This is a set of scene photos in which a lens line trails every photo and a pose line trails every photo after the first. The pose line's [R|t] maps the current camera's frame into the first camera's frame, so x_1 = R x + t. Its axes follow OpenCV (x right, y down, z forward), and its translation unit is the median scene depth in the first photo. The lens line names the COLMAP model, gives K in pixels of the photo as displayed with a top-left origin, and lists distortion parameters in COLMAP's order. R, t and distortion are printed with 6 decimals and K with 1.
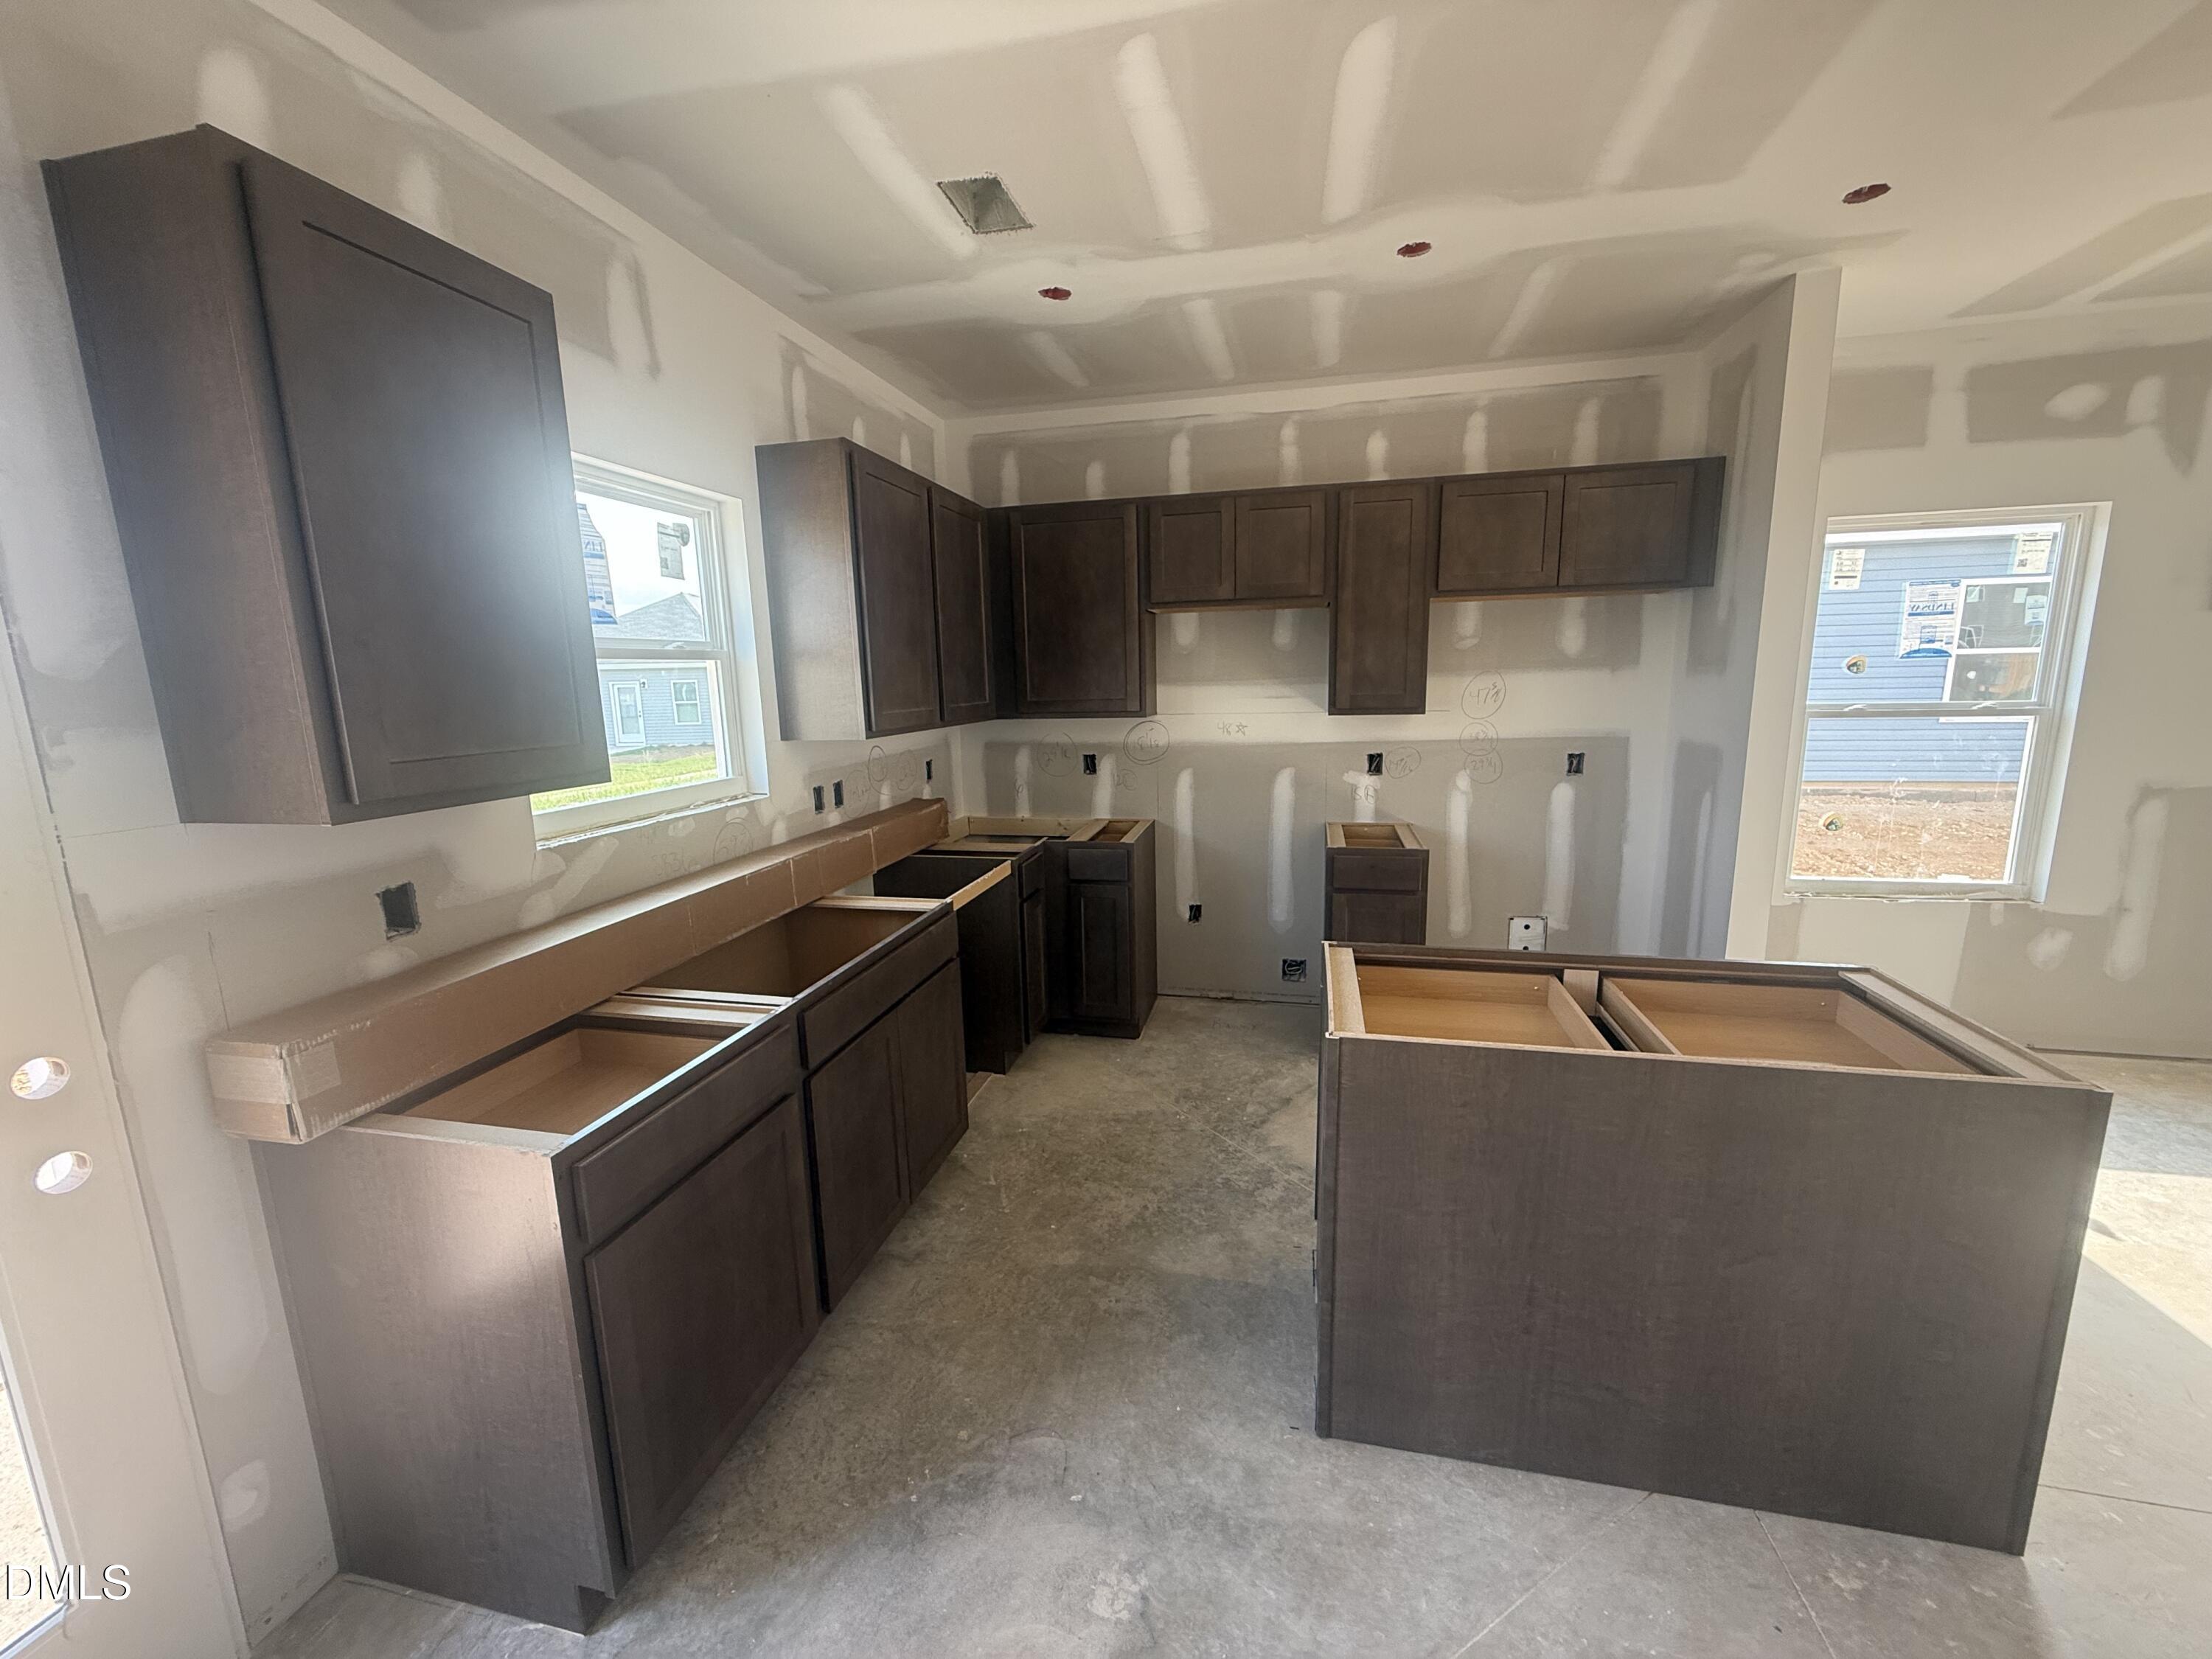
lens RADIAL K [[874.6, 0, 1097.3], [0, 874.6, 826.6], [0, 0, 1]] dist [0.001355, -0.000300]
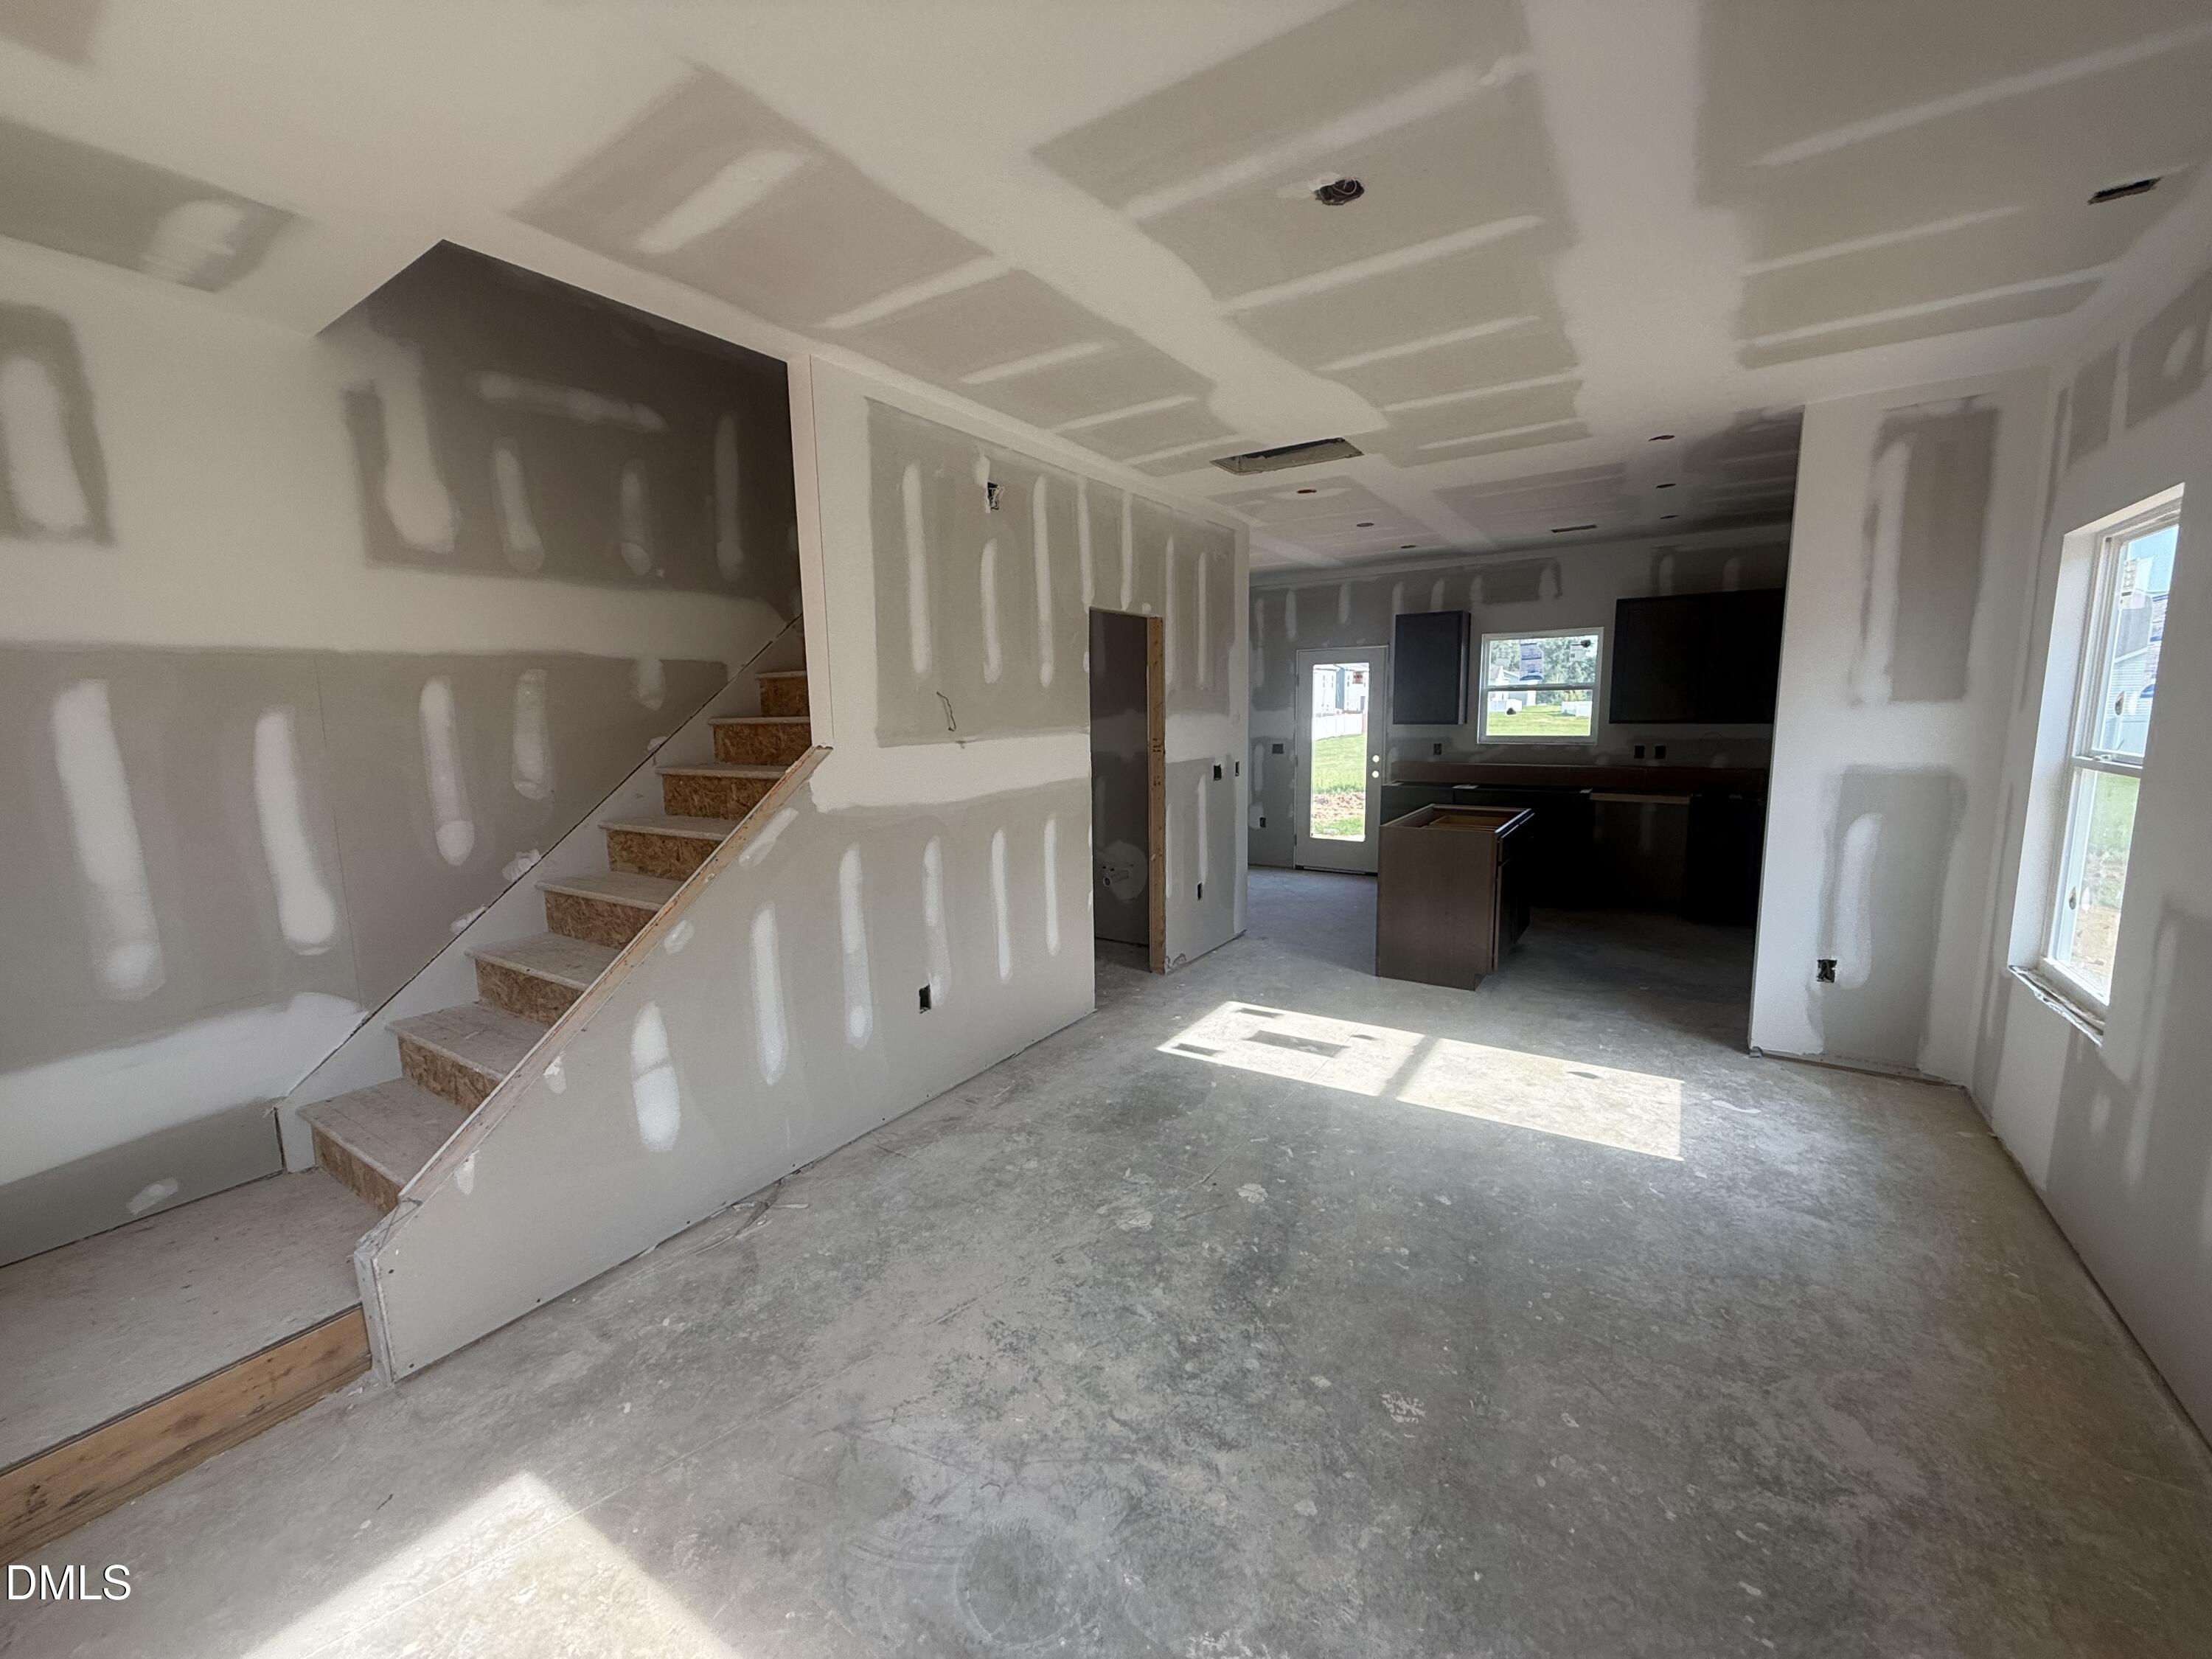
lens RADIAL K [[874.6, 0, 1114.4], [0, 874.6, 829.0], [0, 0, 1]] dist [0.001355, -0.000300]
pose [[-0.341879, 0.158043, -0.926359, 1.924054], [-0.136033, 0.967052, 0.215189, -0.121052], [0.929846, 0.199584, -0.309115, 0.439413]]
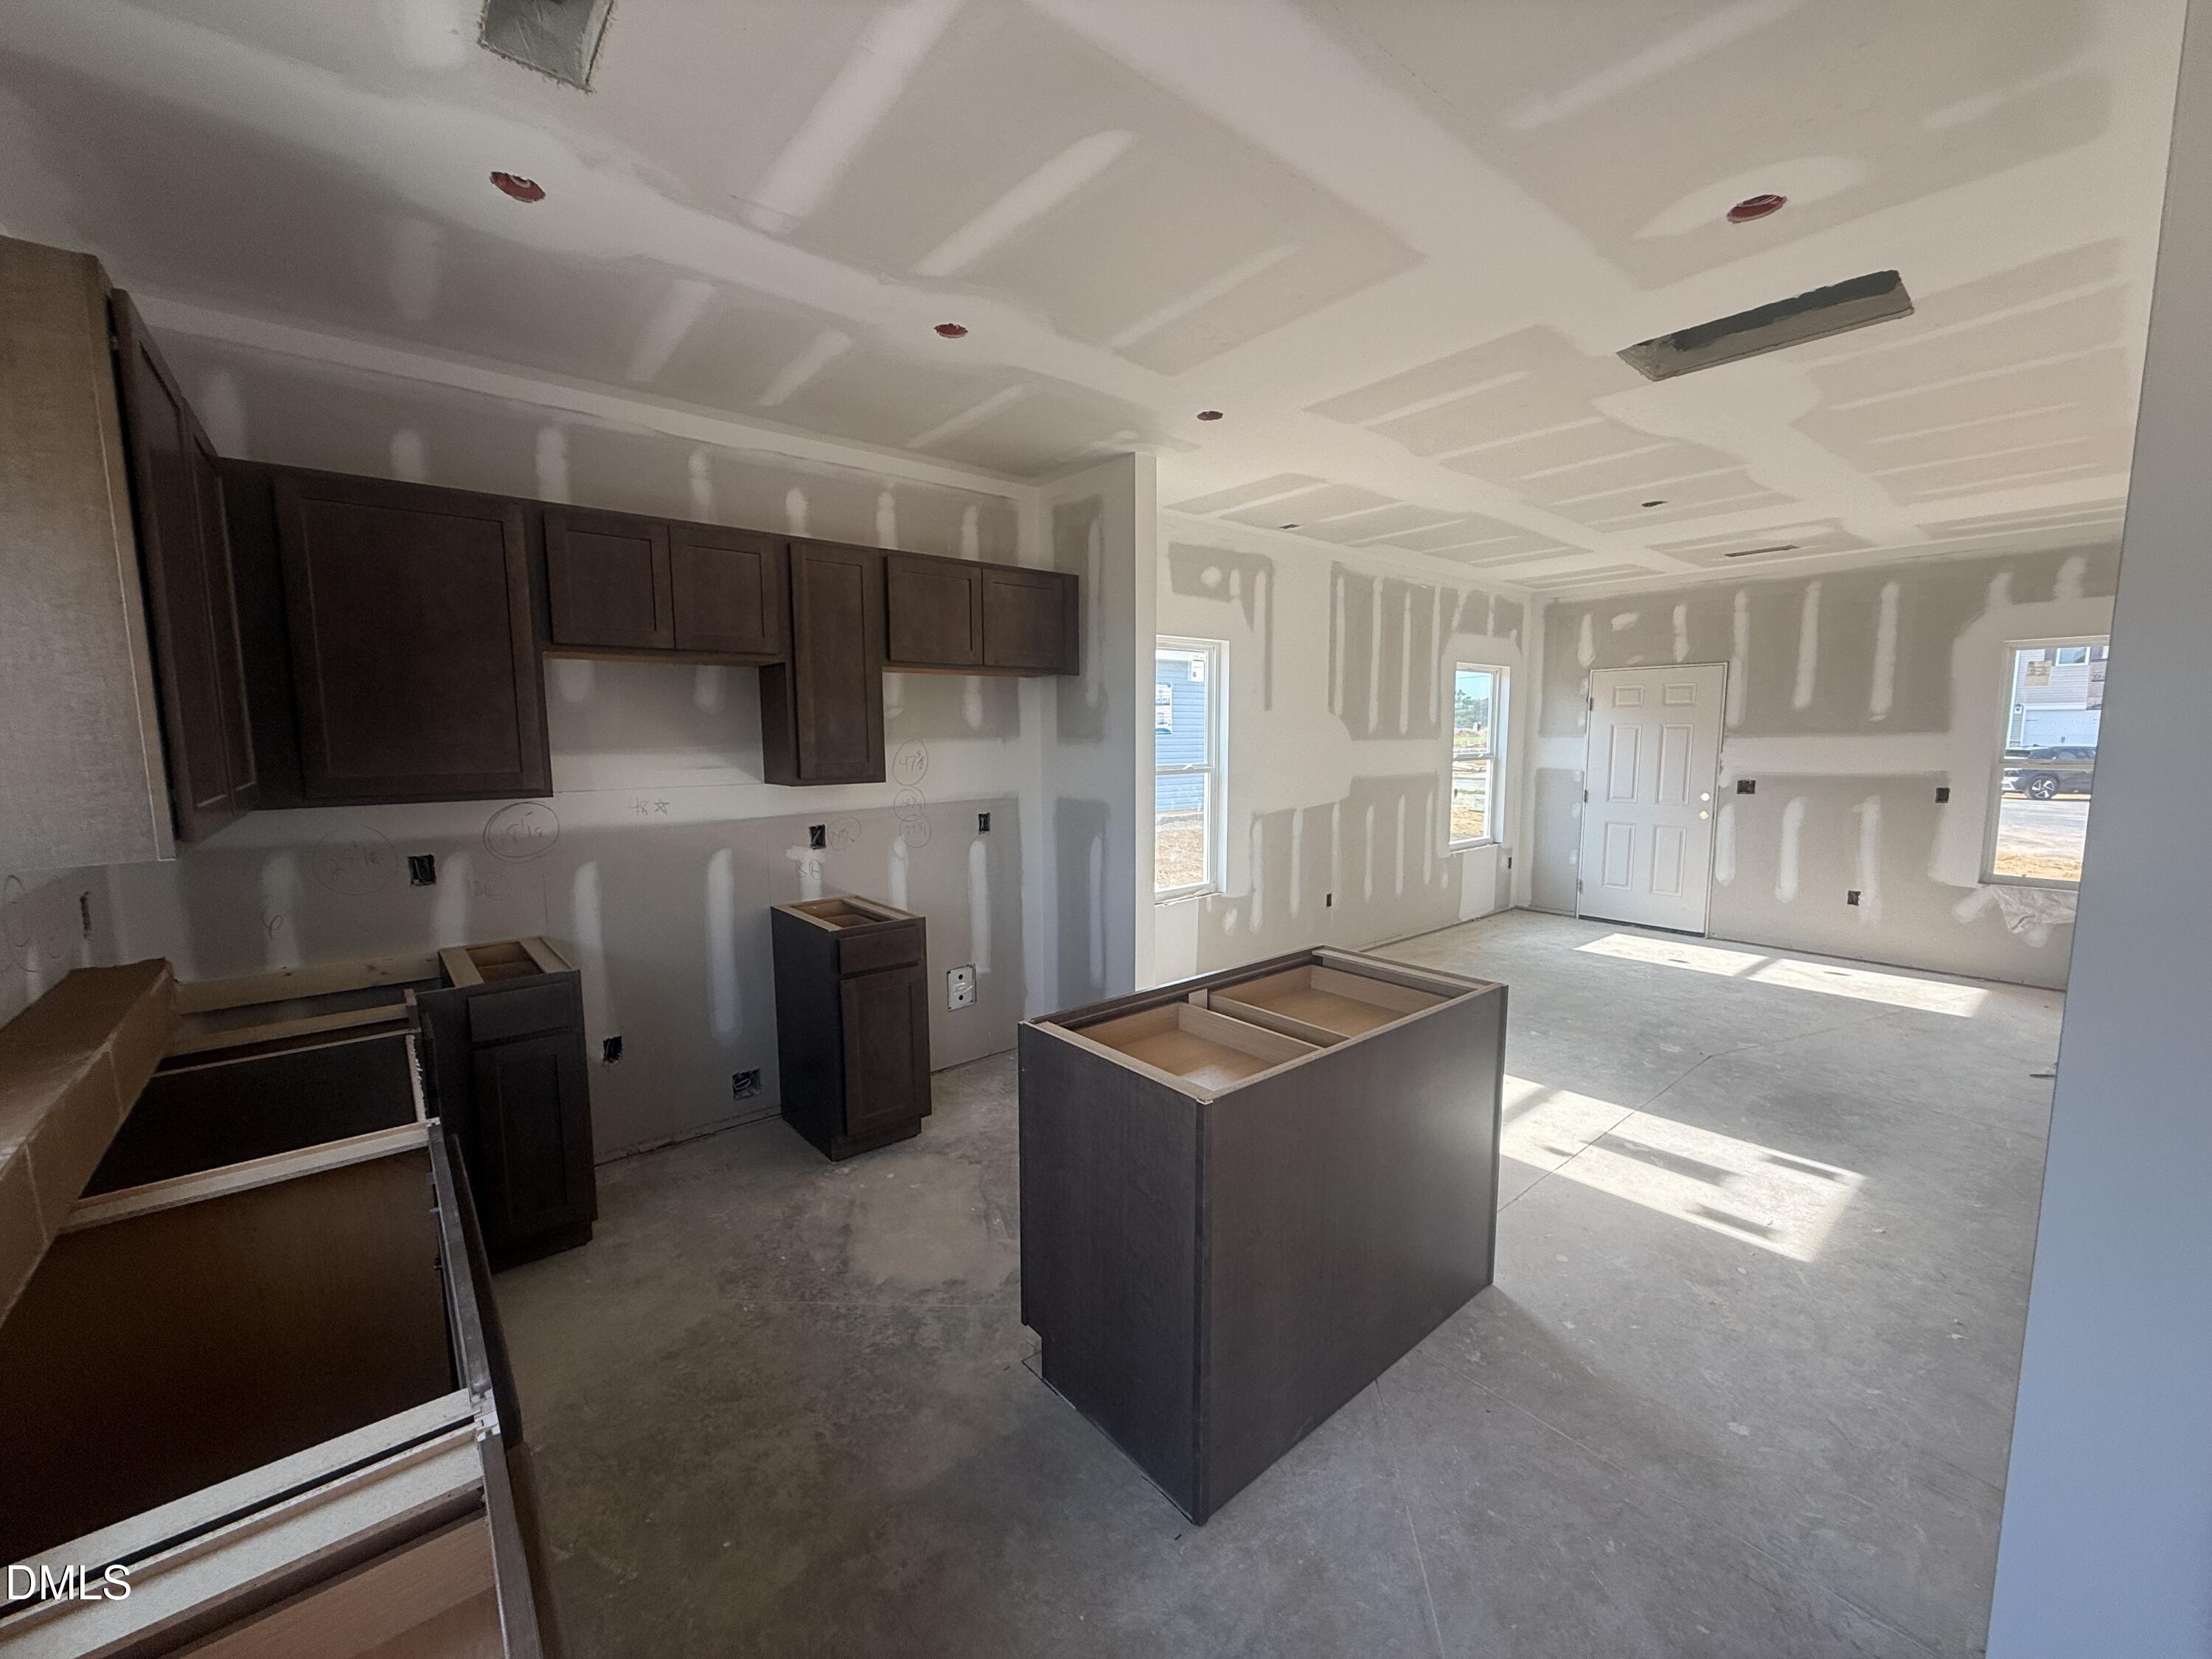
lens RADIAL K [[874.6, 0, 1104.9], [0, 874.6, 828.3], [0, 0, 1]] dist [0.001355, -0.000300]
pose [[0.605112, -0.068232, 0.793211, -0.271880], [0.128254, 0.991662, -0.012537, -0.033839], [-0.785742, 0.109319, 0.608818, 0.215655]]
